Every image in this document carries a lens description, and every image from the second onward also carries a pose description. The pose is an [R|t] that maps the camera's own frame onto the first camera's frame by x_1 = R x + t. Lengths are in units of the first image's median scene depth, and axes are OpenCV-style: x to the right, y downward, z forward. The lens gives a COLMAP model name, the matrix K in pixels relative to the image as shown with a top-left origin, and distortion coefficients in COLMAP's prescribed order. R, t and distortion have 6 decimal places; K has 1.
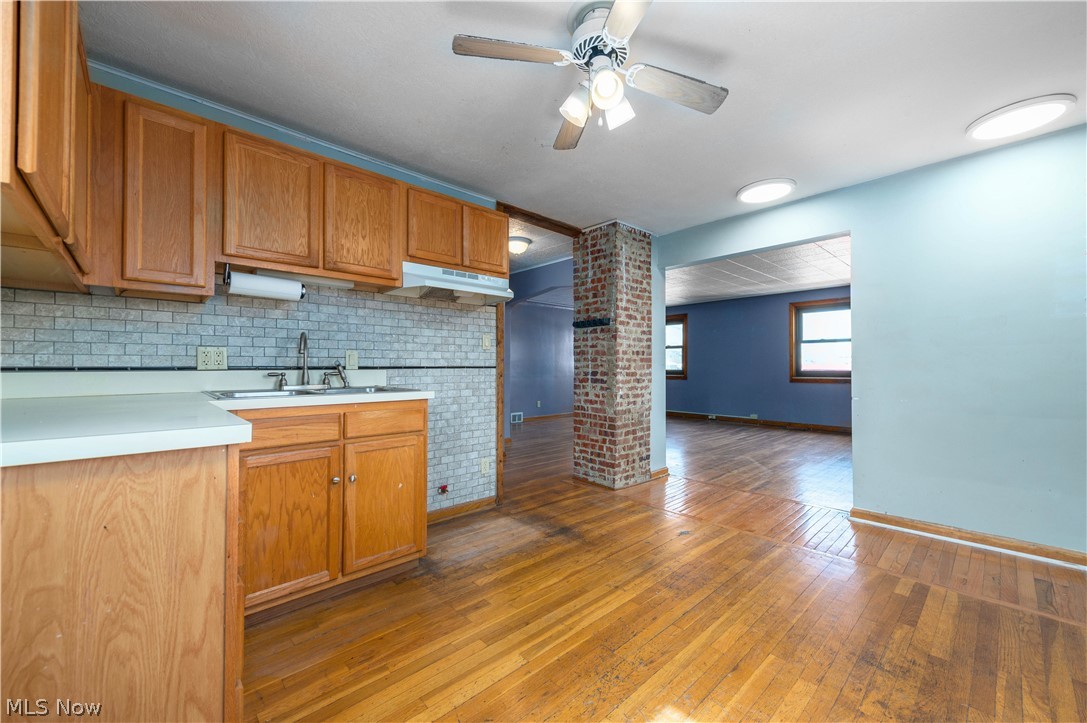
lens RADIAL K [[431.9, 0, 576.0], [0, 431.9, 360.1], [0, 0, 1]] dist [0.012230, -0.002047]
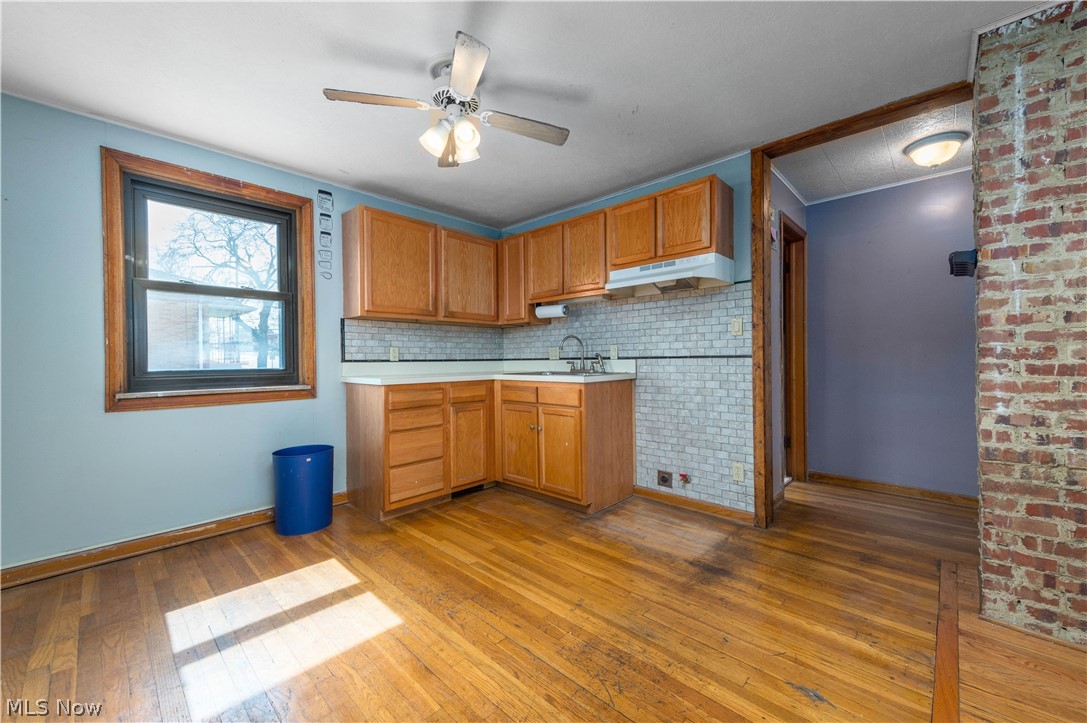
lens RADIAL K [[431.9, 0, 538.6], [0, 431.9, 361.3], [0, 0, 1]] dist [0.012230, -0.002047]
pose [[0.003894, 0.004646, -0.999982, 0.679611], [0.024822, 0.999681, 0.004741, 0.013154], [0.999684, -0.024840, 0.003778, 0.643761]]
